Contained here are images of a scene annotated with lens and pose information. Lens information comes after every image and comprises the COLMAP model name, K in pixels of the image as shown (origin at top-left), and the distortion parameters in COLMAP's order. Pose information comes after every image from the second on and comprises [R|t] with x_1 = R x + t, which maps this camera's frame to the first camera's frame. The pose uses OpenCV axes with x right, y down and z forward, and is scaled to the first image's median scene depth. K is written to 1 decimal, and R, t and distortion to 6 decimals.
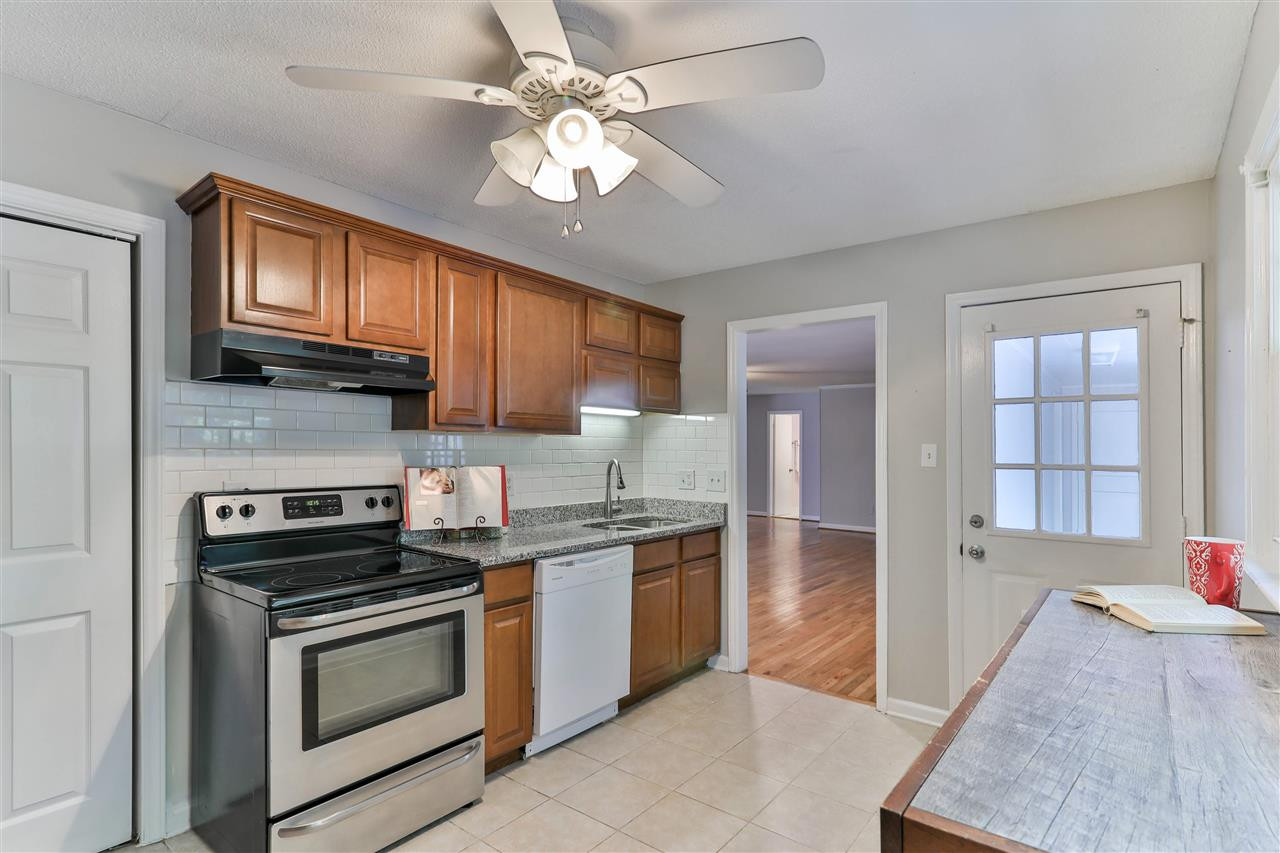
lens RADIAL K [[636.5, 0, 638.1], [0, 636.5, 439.7], [0, 0, 1]] dist [0.012450, 0.000333]
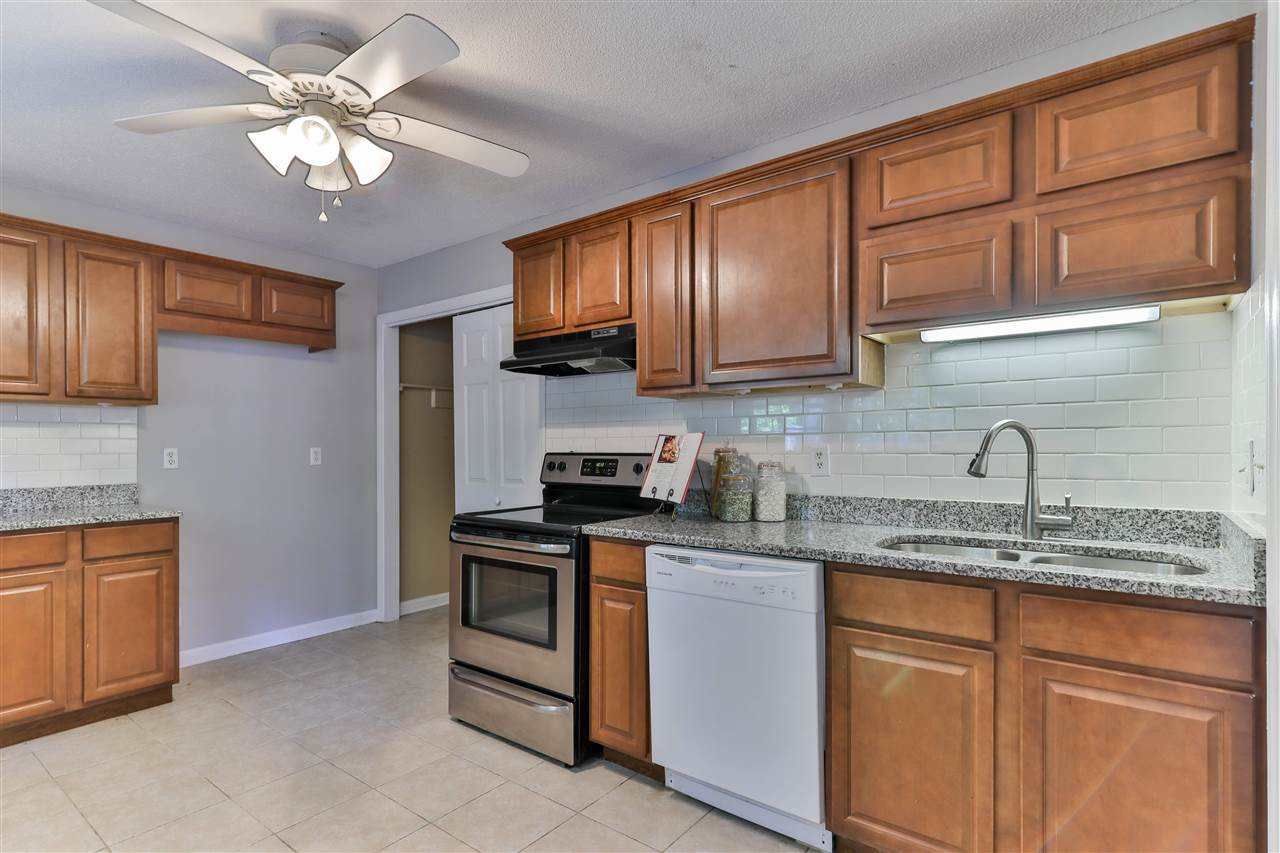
lens RADIAL K [[636.5, 0, 620.2], [0, 636.5, 447.0], [0, 0, 1]] dist [0.012450, 0.000333]
pose [[0.008323, -0.008405, -0.999930, 0.689139], [0.018414, 0.999796, -0.008250, 0.074137], [0.999796, -0.018344, 0.008476, 1.003815]]
